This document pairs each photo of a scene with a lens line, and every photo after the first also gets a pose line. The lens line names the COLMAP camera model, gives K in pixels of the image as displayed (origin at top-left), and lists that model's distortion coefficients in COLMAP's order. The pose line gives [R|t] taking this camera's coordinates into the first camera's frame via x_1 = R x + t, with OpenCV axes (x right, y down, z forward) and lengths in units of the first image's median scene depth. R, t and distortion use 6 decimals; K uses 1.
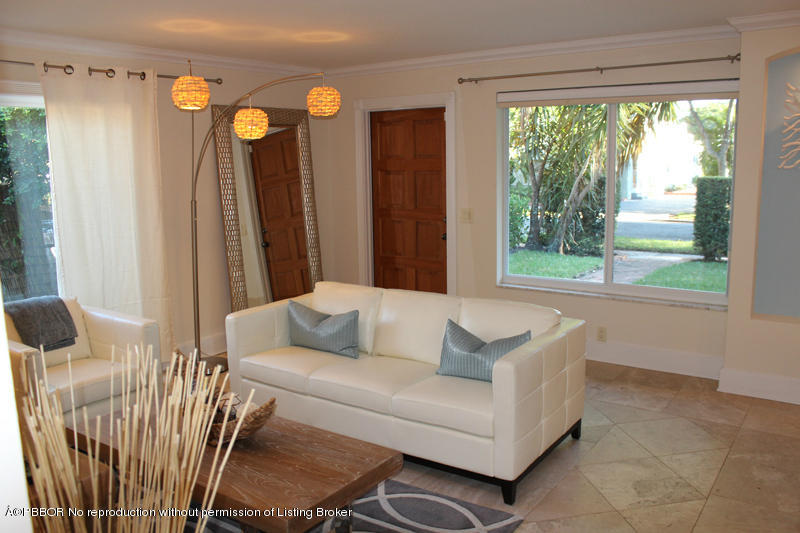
lens RADIAL K [[689.2, 0, 401.8], [0, 689.2, 267.5], [0, 0, 1]] dist [-0.092207, 0.024916]
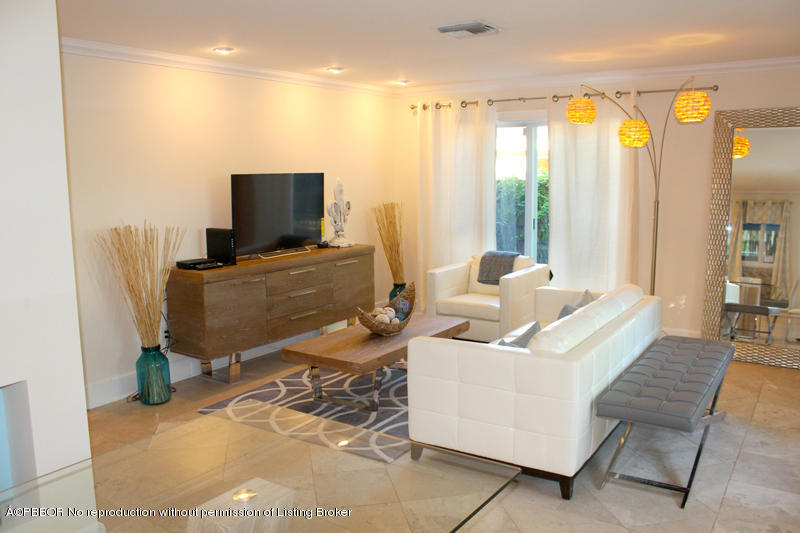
lens RADIAL K [[689.2, 0, 397.2], [0, 689.2, 272.1], [0, 0, 1]] dist [-0.092207, 0.024916]
pose [[0.044986, 0.158164, -0.986388, 0.865134], [-0.142843, 0.978260, 0.150346, -0.097654], [0.988723, 0.134135, 0.066600, 0.562383]]
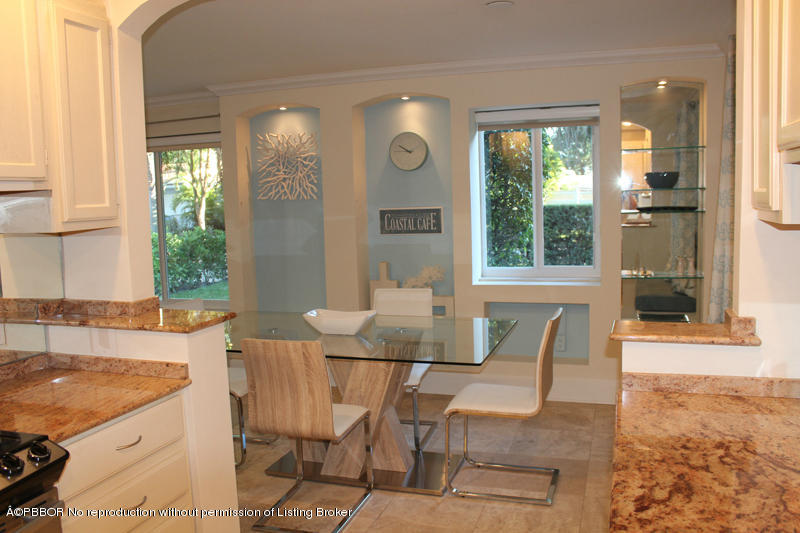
lens RADIAL K [[689.2, 0, 398.5], [0, 689.2, 266.1], [0, 0, 1]] dist [-0.092207, 0.024916]
pose [[0.959974, -0.040914, 0.277083, 0.415618], [0.060333, 0.996256, -0.061922, 0.073911], [-0.273513, 0.076161, 0.958849, -0.315018]]
